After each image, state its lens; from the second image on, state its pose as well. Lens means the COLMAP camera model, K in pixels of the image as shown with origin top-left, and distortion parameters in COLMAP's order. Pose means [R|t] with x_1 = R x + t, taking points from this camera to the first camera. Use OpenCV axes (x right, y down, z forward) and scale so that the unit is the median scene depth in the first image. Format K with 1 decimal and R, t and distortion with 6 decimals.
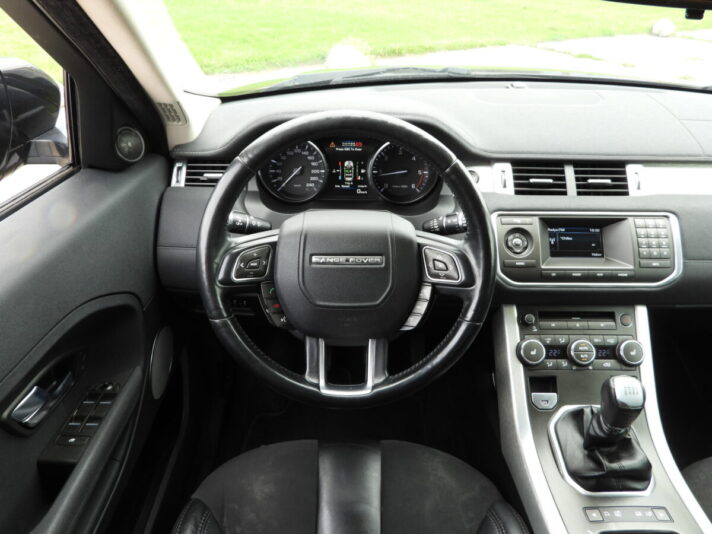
lens RADIAL K [[513.7, 0, 356.0], [0, 513.7, 267.0], [0, 0, 1]] dist [-0.008980, -0.004826]
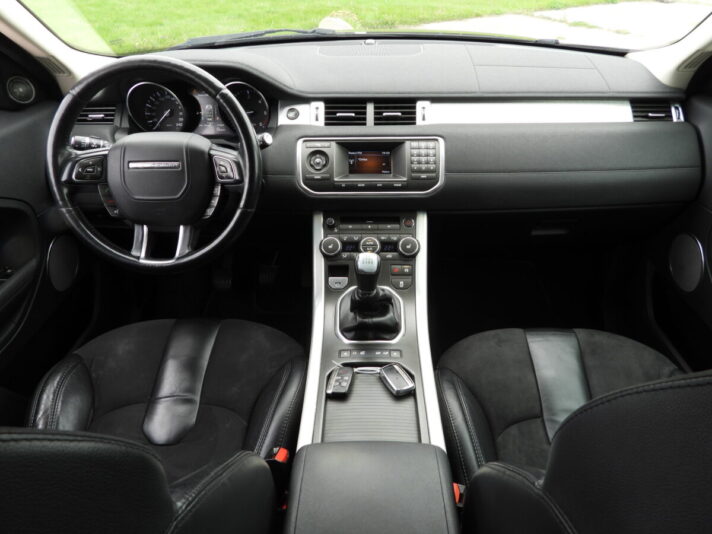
lens RADIAL K [[513.7, 0, 356.0], [0, 513.7, 267.0], [0, 0, 1]] dist [-0.008980, -0.004826]
pose [[0.999356, -0.006061, -0.035381, 0.455291], [0.007550, 0.999085, 0.042099, 0.164012], [0.035093, -0.042339, 0.998487, -0.299292]]
